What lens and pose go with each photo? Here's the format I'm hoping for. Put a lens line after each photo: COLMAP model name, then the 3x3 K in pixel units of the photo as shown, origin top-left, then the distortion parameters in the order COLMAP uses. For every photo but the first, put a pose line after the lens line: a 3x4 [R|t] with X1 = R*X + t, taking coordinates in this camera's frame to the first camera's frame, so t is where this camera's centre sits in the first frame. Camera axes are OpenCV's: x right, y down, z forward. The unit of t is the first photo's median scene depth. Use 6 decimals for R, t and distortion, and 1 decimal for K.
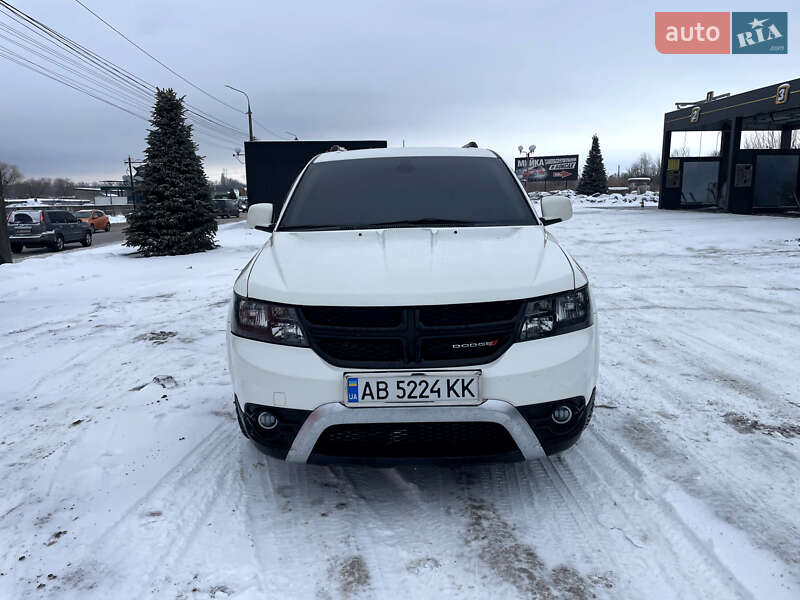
lens RADIAL K [[604.4, 0, 391.8], [0, 604.4, 295.6], [0, 0, 1]] dist [0.091777, -0.117585]
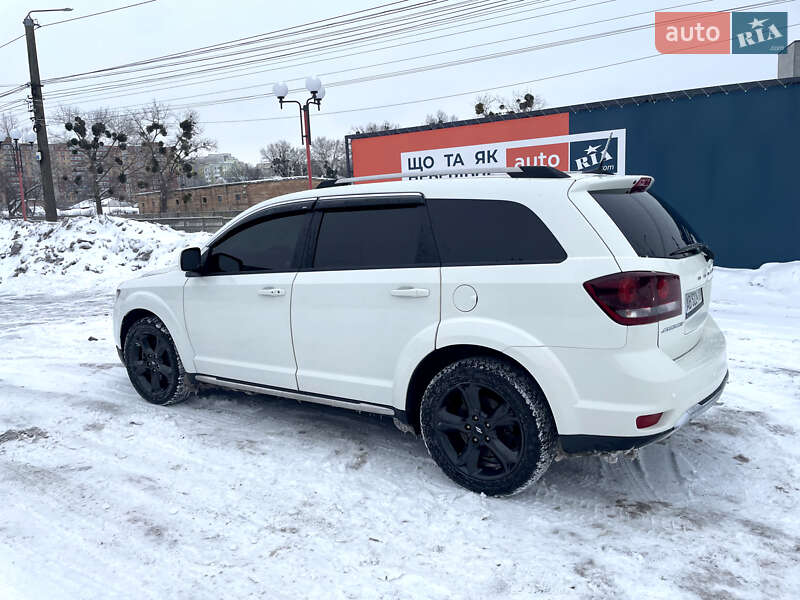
lens RADIAL K [[604.4, 0, 391.8], [0, 604.4, 295.6], [0, 0, 1]] dist [0.091777, -0.117585]
pose [[-0.568086, 0.163965, -0.806470, 1.203542], [-0.084761, 0.963083, 0.255513, -0.489933], [0.818592, 0.213511, -0.533216, 2.376209]]
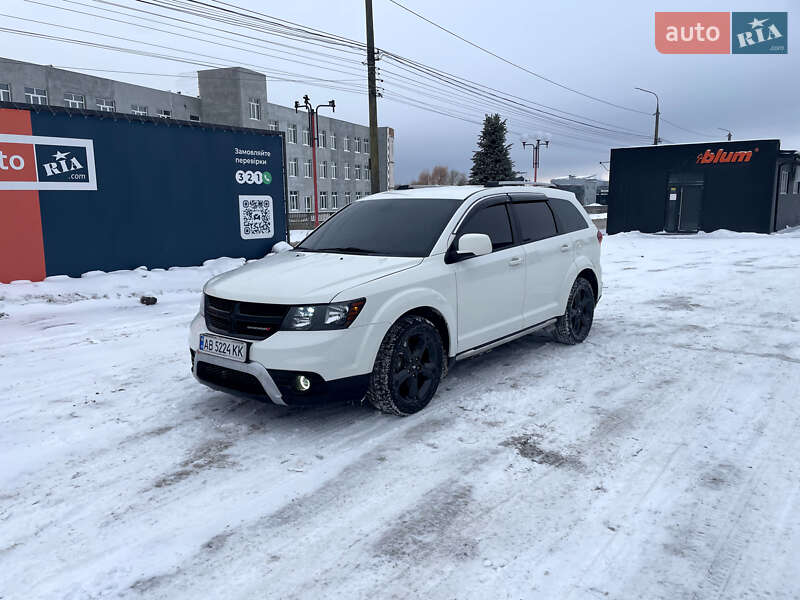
lens RADIAL K [[603.9, 0, 391.6], [0, 603.9, 303.0], [0, 0, 1]] dist [0.089855, -0.112334]
pose [[0.775929, 0.114232, -0.620391, 1.129031], [-0.107654, 0.993019, 0.048199, -0.083184], [0.621566, 0.029388, 0.782810, -0.056195]]
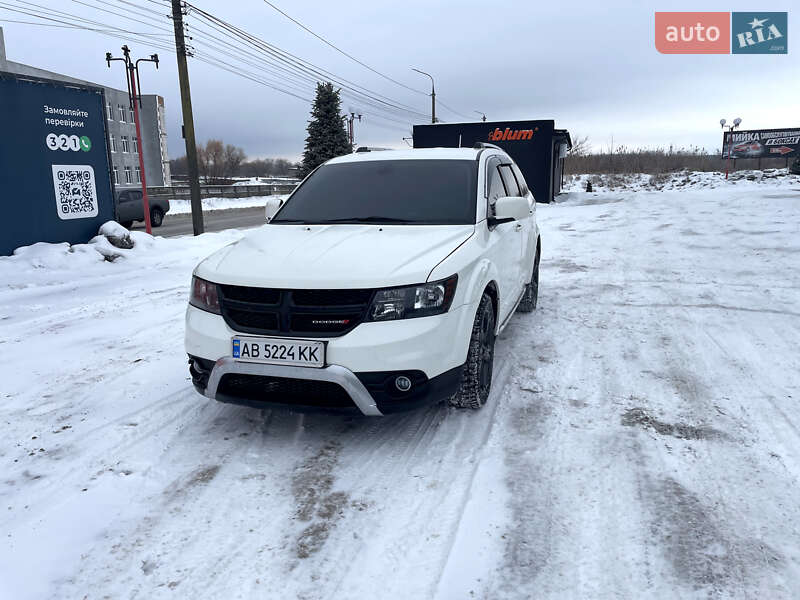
lens RADIAL K [[605.4, 0, 395.0], [0, 605.4, 294.2], [0, 0, 1]] dist [0.094526, -0.119598]
pose [[0.952440, 0.060749, -0.298608, 0.507252], [-0.050907, 0.997876, 0.040638, -0.028391], [0.300443, -0.023504, 0.953510, -0.138993]]
